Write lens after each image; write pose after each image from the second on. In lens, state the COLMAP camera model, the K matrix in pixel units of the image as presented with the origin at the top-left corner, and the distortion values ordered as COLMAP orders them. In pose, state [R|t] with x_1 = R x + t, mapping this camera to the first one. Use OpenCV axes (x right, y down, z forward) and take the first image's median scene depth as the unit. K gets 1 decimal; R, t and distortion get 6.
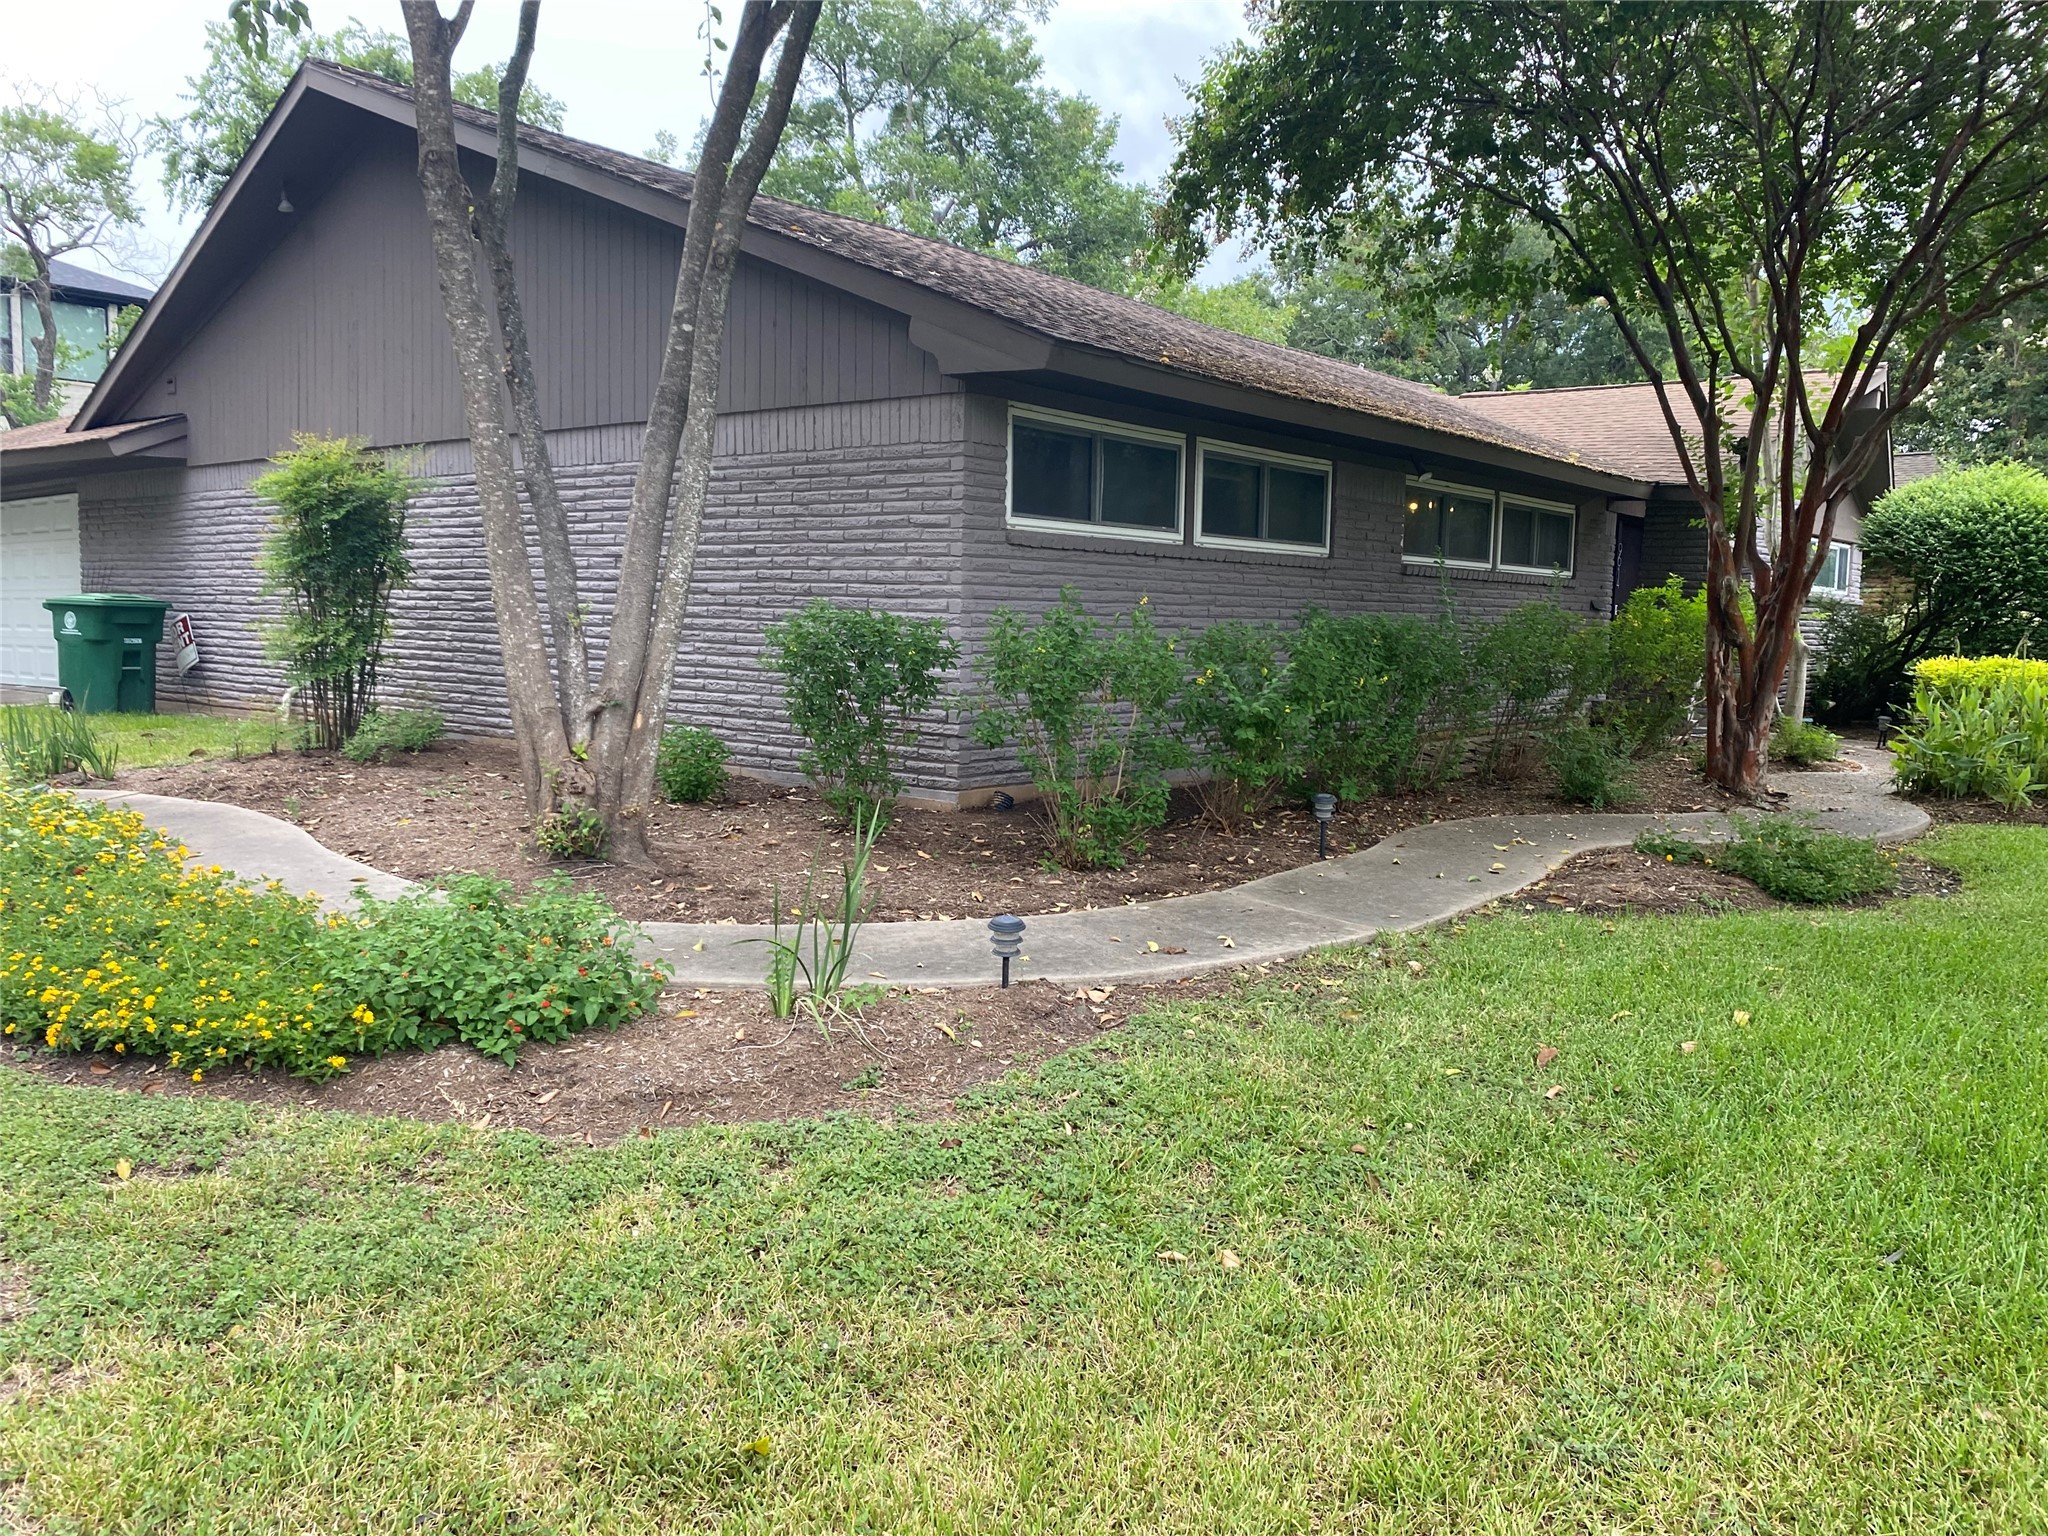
lens RADIAL K [[1561.6, 0, 1024.0], [0, 1561.6, 769.0], [0, 0, 1]] dist [0.038972, -0.055602]
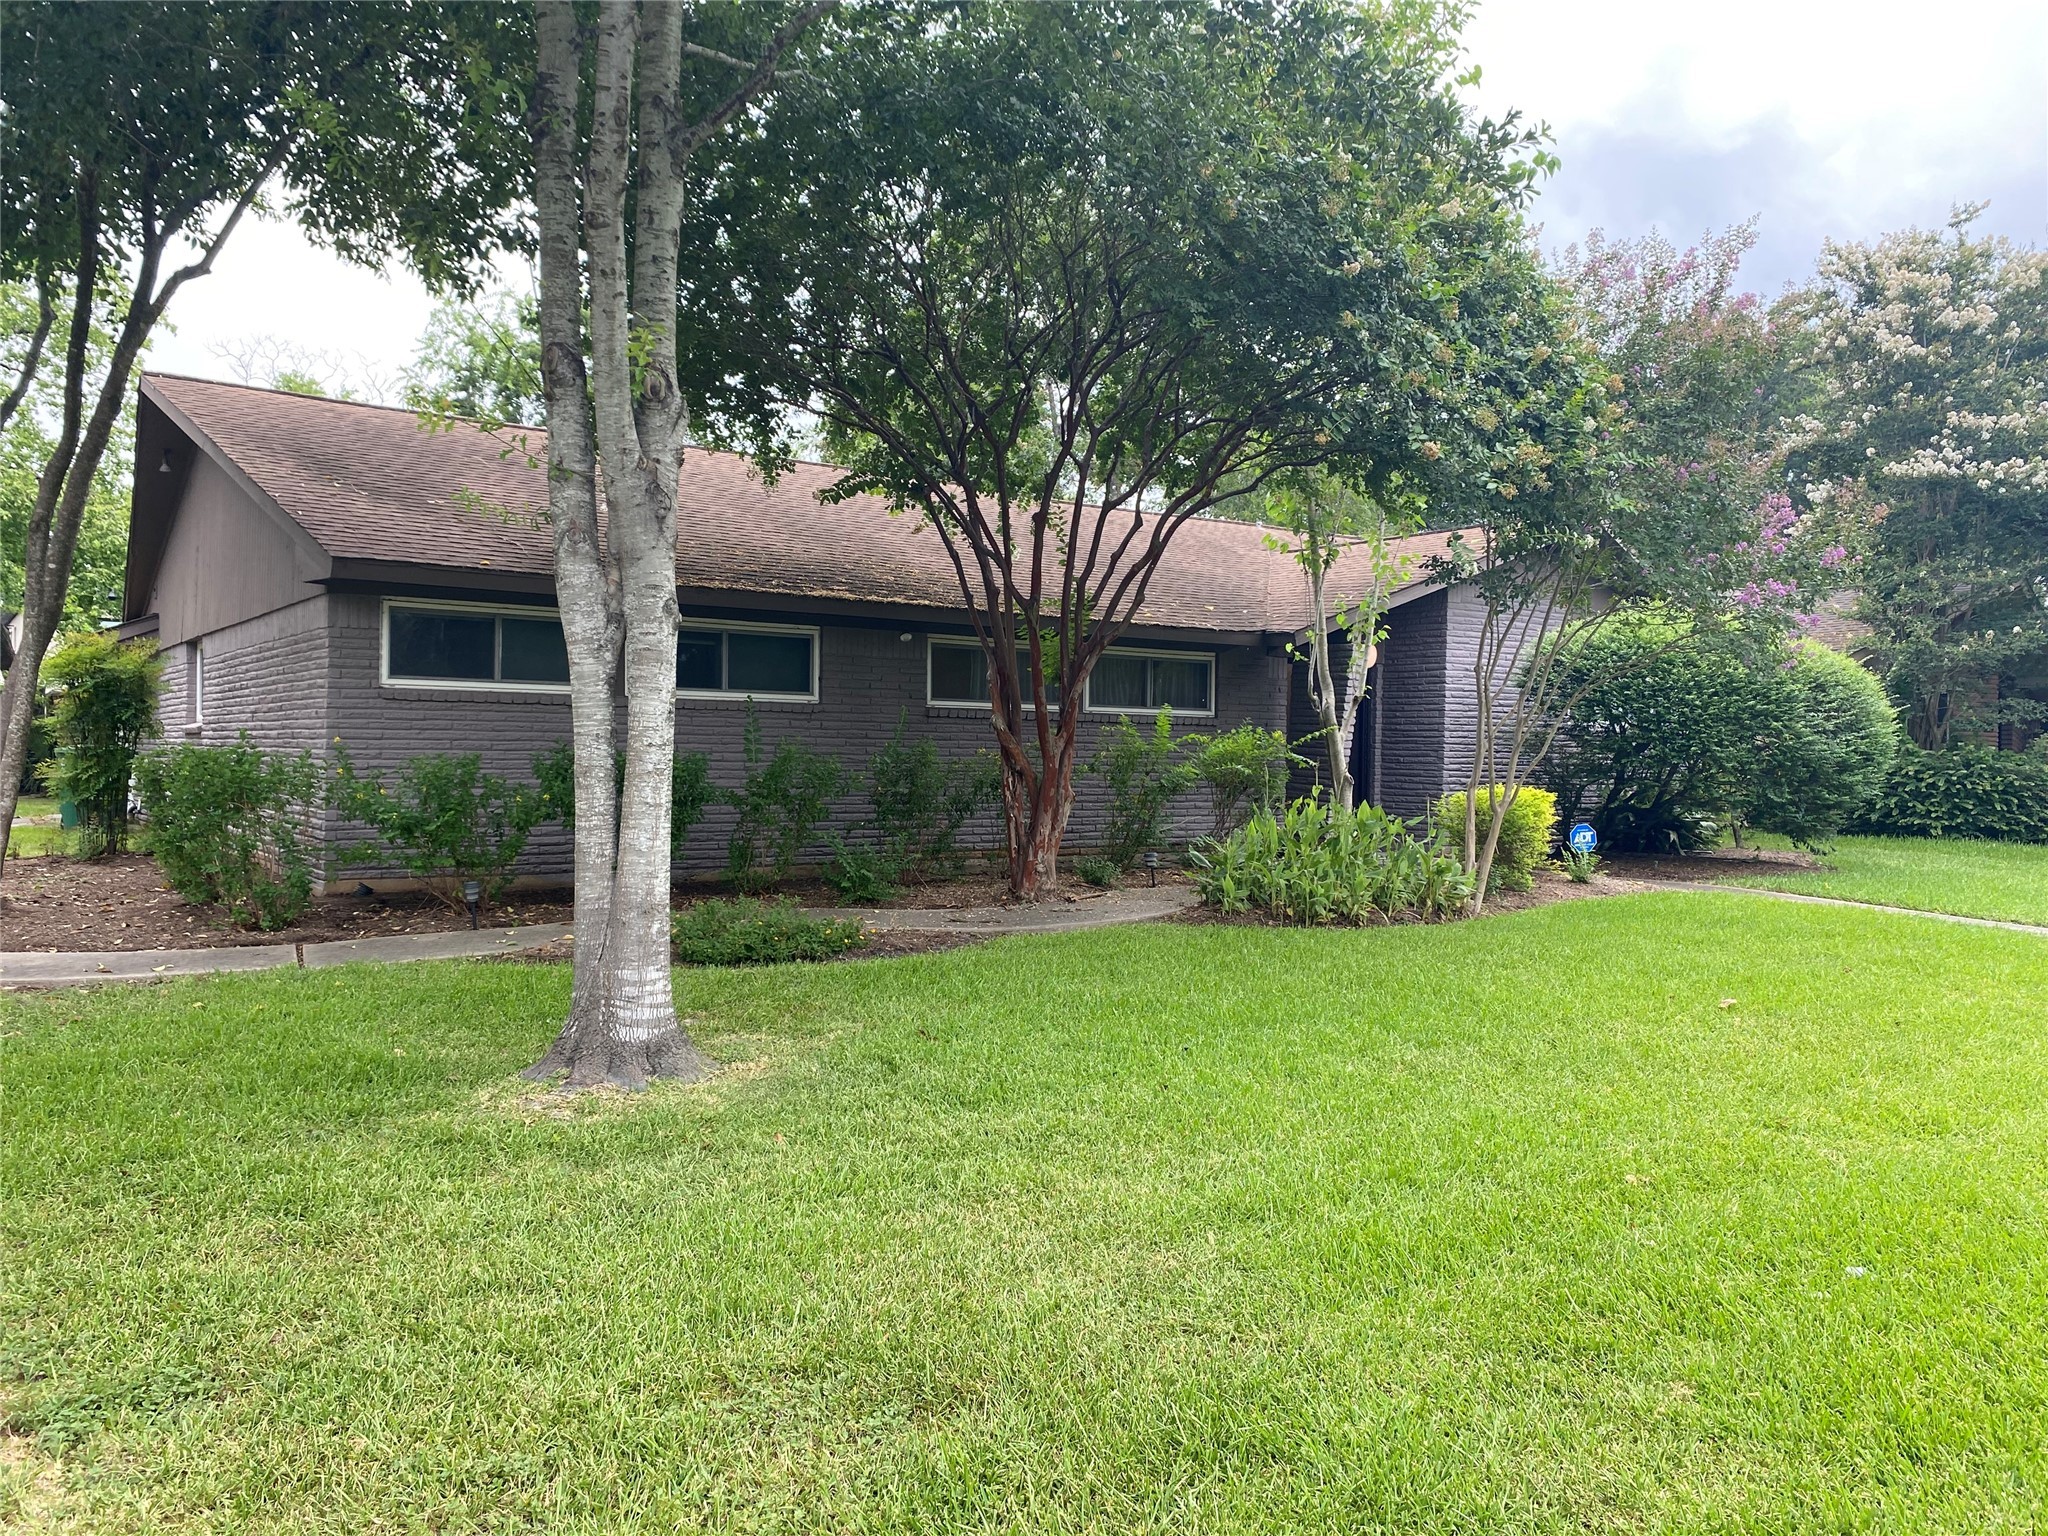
lens RADIAL K [[1561.6, 0, 1024.1], [0, 1561.6, 765.6], [0, 0, 1]] dist [0.038972, -0.055602]
pose [[0.963582, -0.005662, -0.267353, 0.769343], [-0.020384, 0.995312, -0.094545, 0.028898], [0.266635, 0.096551, 0.958949, -0.141380]]
